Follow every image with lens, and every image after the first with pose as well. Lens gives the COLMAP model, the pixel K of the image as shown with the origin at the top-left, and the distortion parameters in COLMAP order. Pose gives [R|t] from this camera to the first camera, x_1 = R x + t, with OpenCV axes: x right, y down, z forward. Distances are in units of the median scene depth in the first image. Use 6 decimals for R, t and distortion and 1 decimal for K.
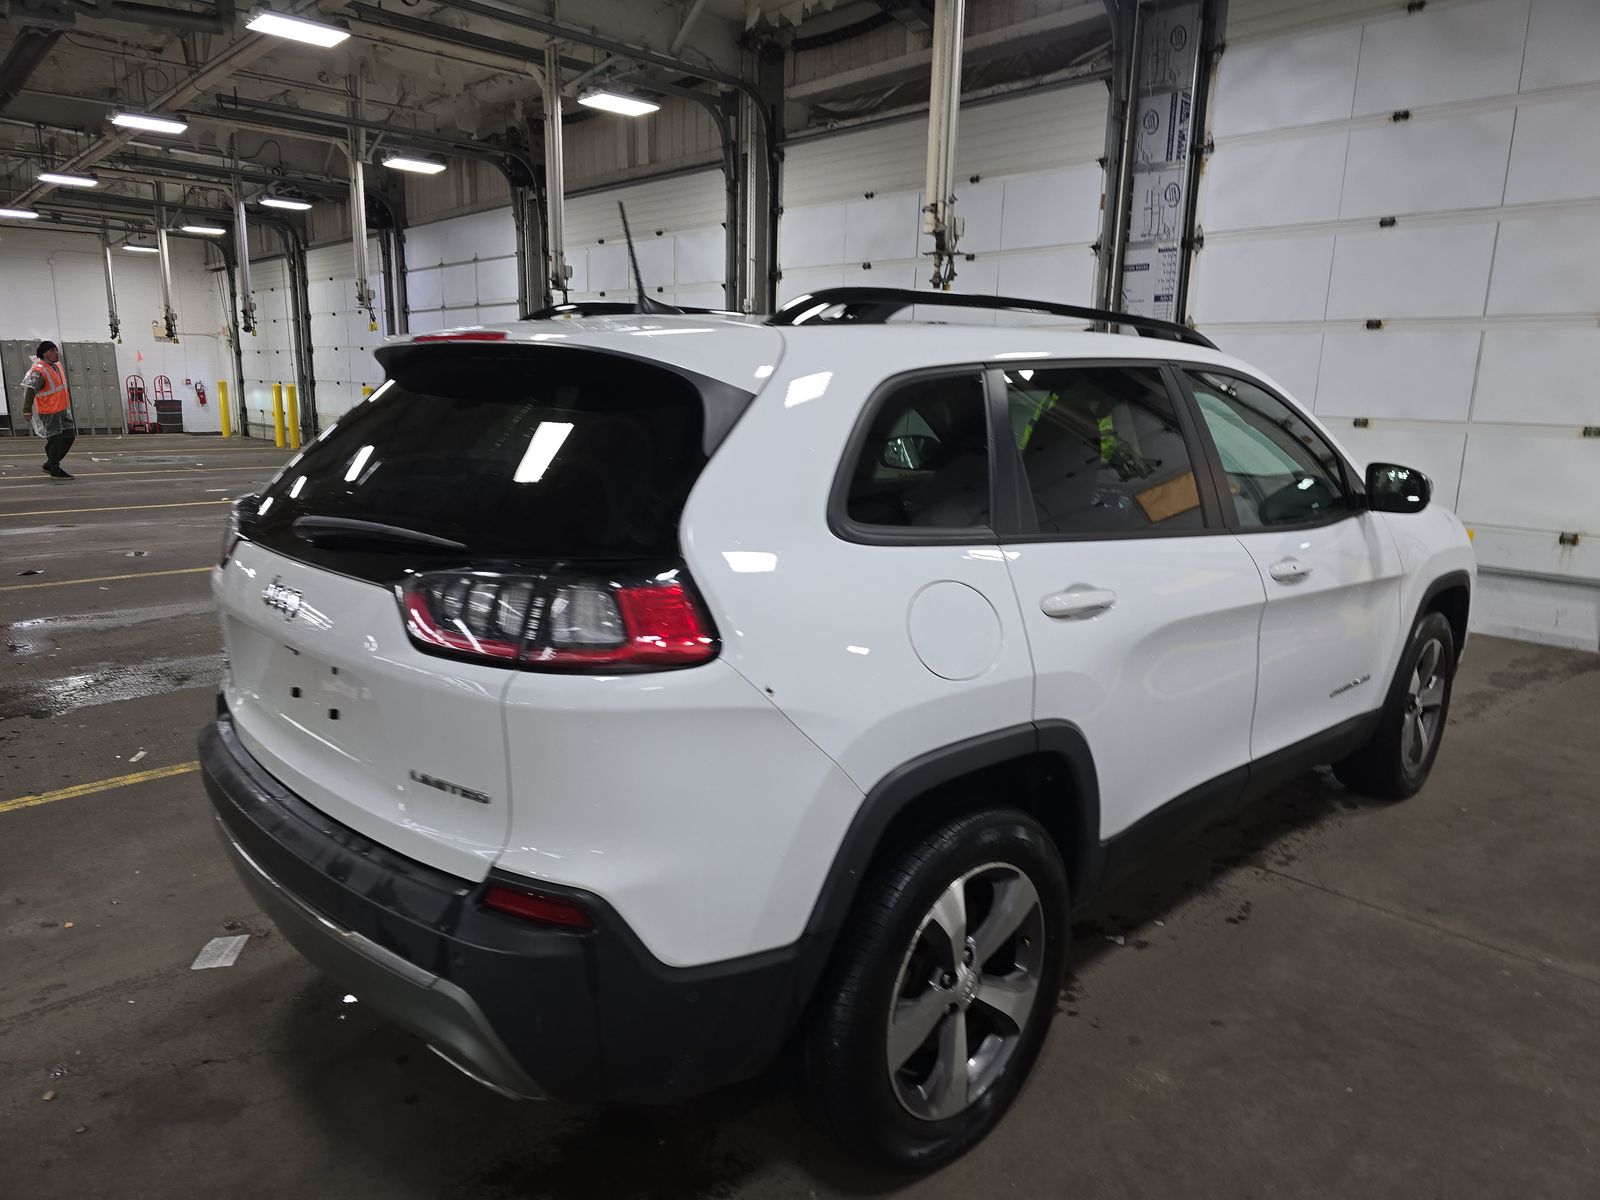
lens RADIAL K [[1086.0, 0, 800.0], [0, 1086.0, 600.0], [0, 0, 1]] dist [0.047884, -0.038024]
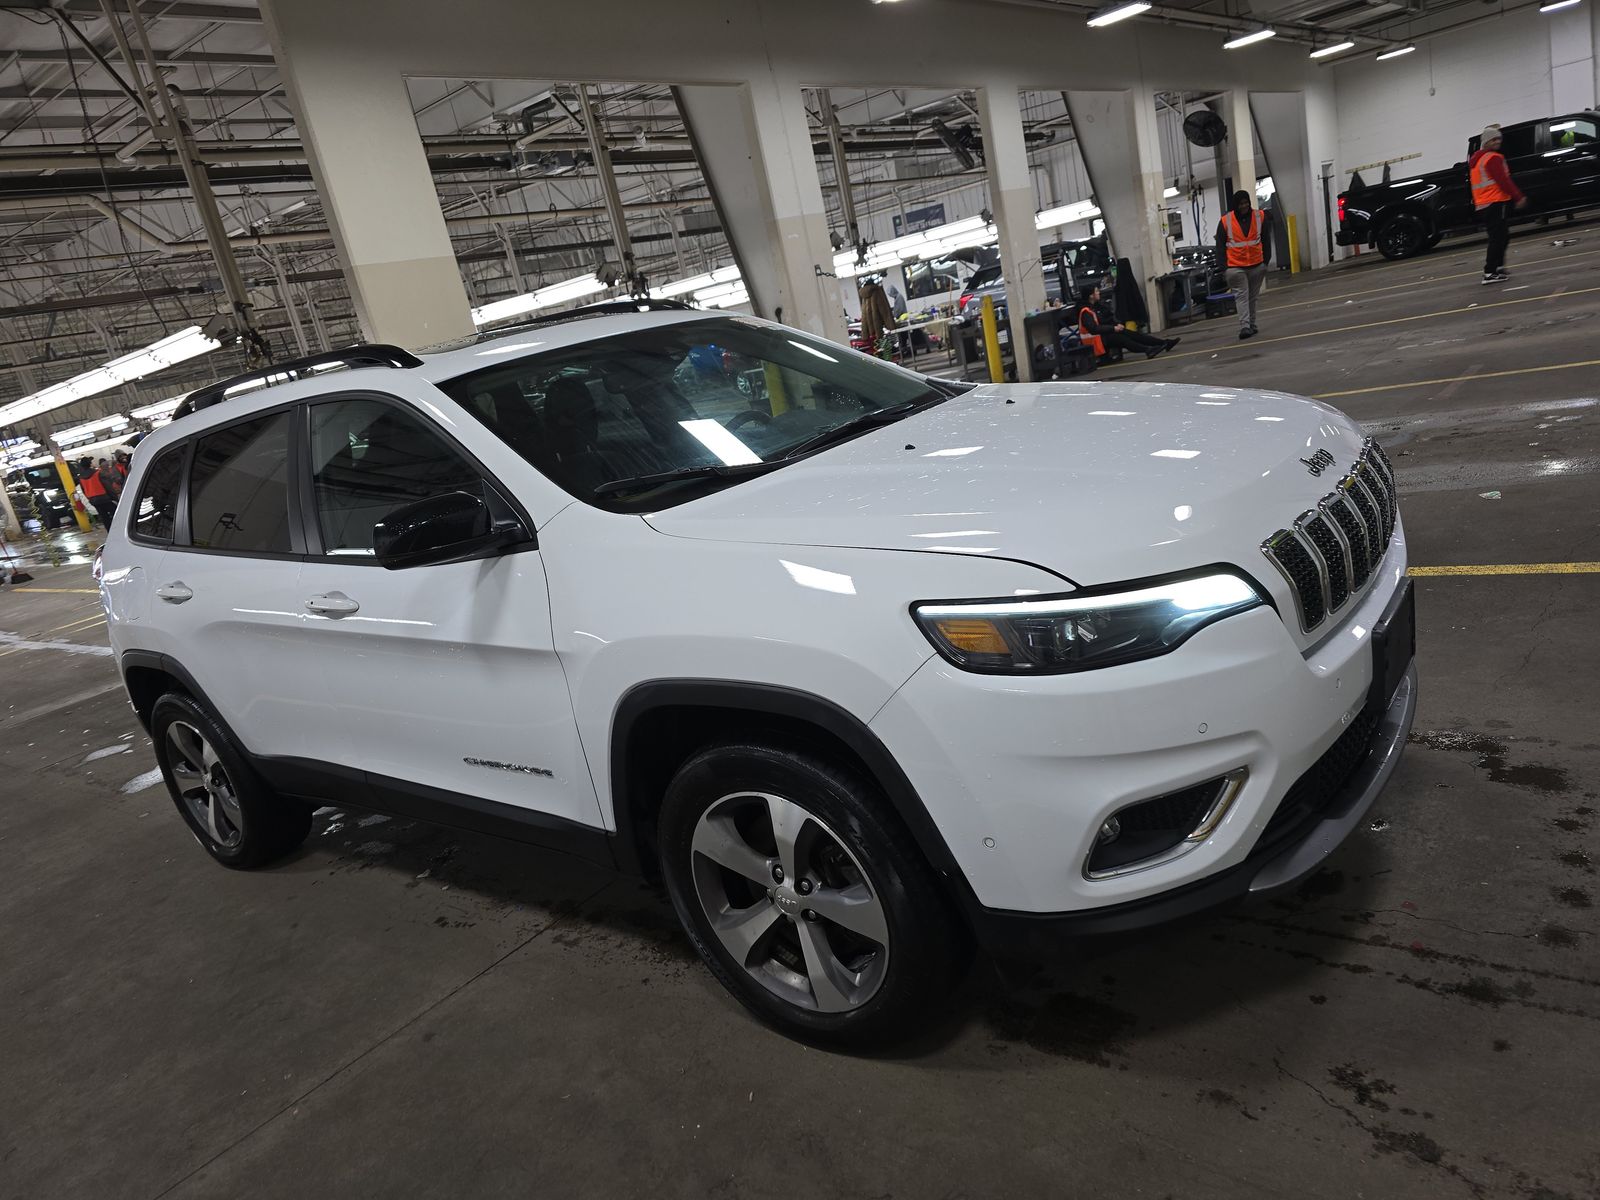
lens RADIAL K [[1086.0, 0, 800.0], [0, 1086.0, 600.0], [0, 0, 1]] dist [0.047884, -0.038024]
pose [[0.122668, 0.203765, -0.971304, 1.329623], [0.019418, 0.978016, 0.207625, -0.208715], [0.992258, -0.044330, 0.116015, 1.177348]]
